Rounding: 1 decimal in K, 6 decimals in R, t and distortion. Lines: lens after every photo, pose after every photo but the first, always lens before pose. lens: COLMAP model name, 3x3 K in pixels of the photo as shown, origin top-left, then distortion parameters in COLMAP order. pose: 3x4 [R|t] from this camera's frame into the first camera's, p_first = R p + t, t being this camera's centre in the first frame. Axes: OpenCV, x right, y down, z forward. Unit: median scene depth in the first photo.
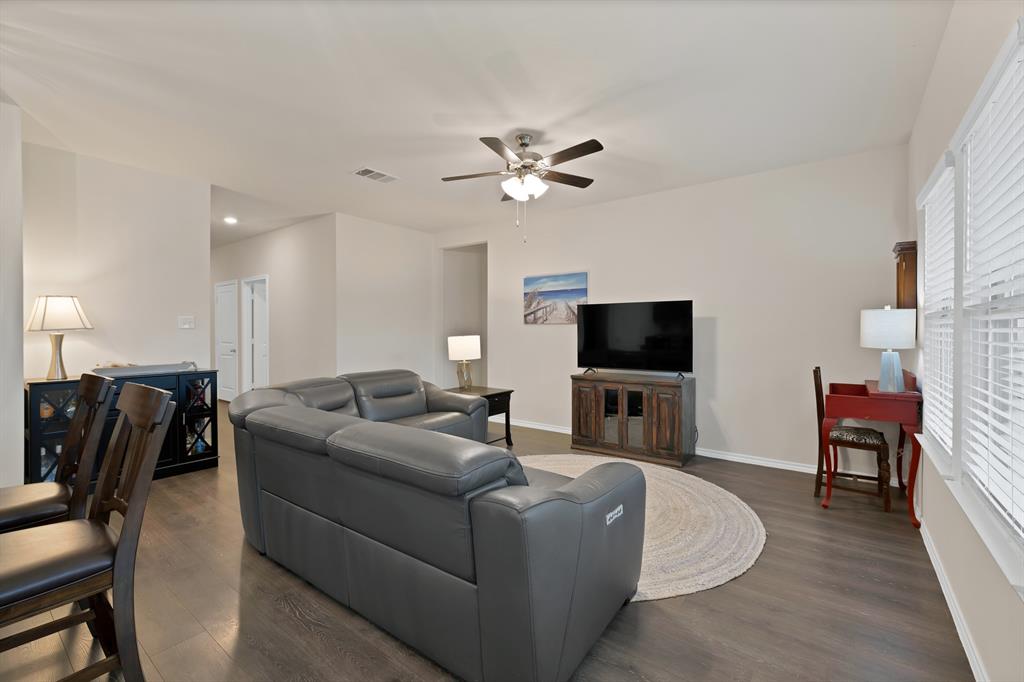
lens RADIAL K [[430.4, 0, 510.2], [0, 430.4, 334.1], [0, 0, 1]] dist [-0.002344, -0.000257]
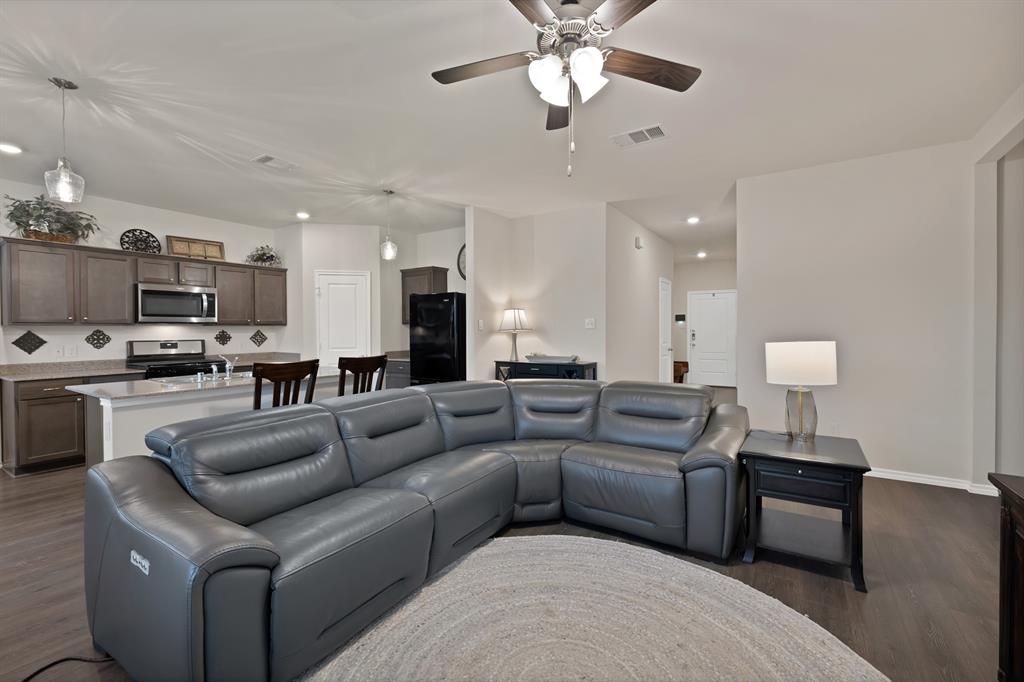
lens RADIAL K [[437.5, 0, 515.0], [0, 437.5, 334.3], [0, 0, 1]] dist [0.001599, -0.001006]
pose [[0.084012, 0.009699, -0.996418, 0.421309], [-0.004277, 0.999947, 0.009373, -0.006664], [0.996456, 0.003475, 0.084049, 0.614002]]
